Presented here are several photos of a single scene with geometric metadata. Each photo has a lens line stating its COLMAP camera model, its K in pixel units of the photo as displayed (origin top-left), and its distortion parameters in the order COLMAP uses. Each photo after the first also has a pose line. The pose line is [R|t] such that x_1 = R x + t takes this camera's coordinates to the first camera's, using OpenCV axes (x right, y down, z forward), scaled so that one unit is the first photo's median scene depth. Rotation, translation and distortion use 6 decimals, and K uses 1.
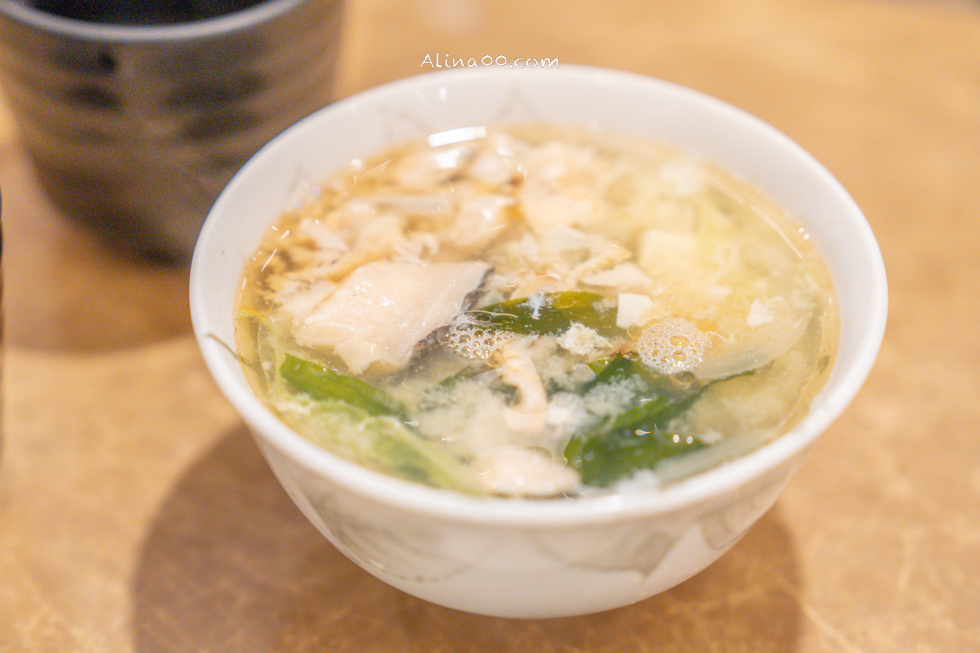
lens RADIAL K [[1870.2, 0, 489.3], [0, 1870.2, 328.0], [0, 0, 1]] dist [-0.003772, 0.000000]
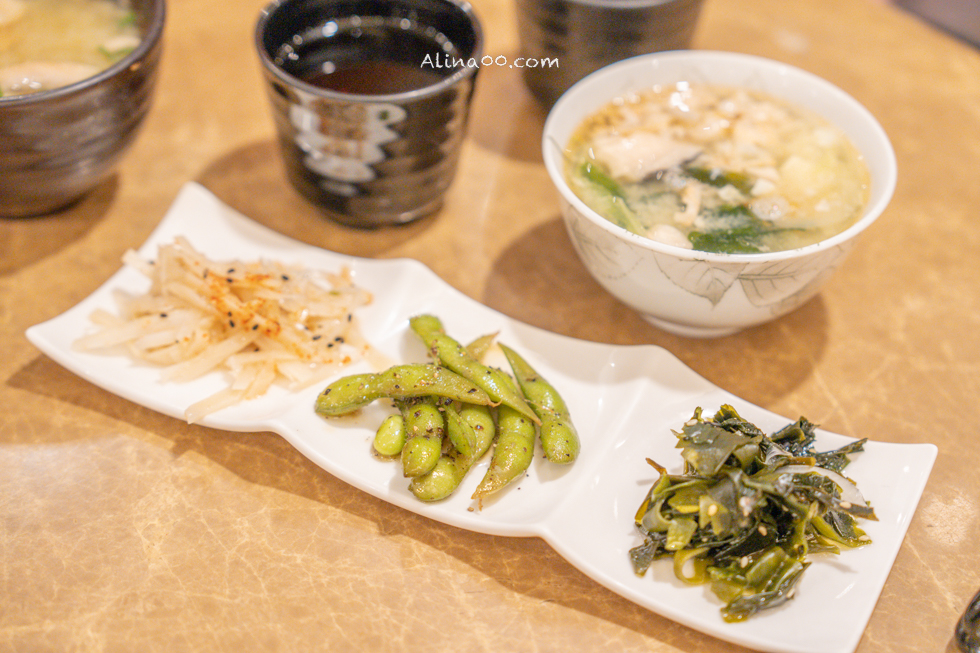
lens RADIAL K [[1843.4, 0, 489.8], [0, 1843.4, 325.5], [0, 0, 1]] dist [0.099369, 0.000000]
pose [[0.914638, 0.284149, -0.287570, 0.415415], [-0.289194, 0.956924, 0.025738, 0.161180], [0.282496, 0.059622, 0.957414, -0.921974]]
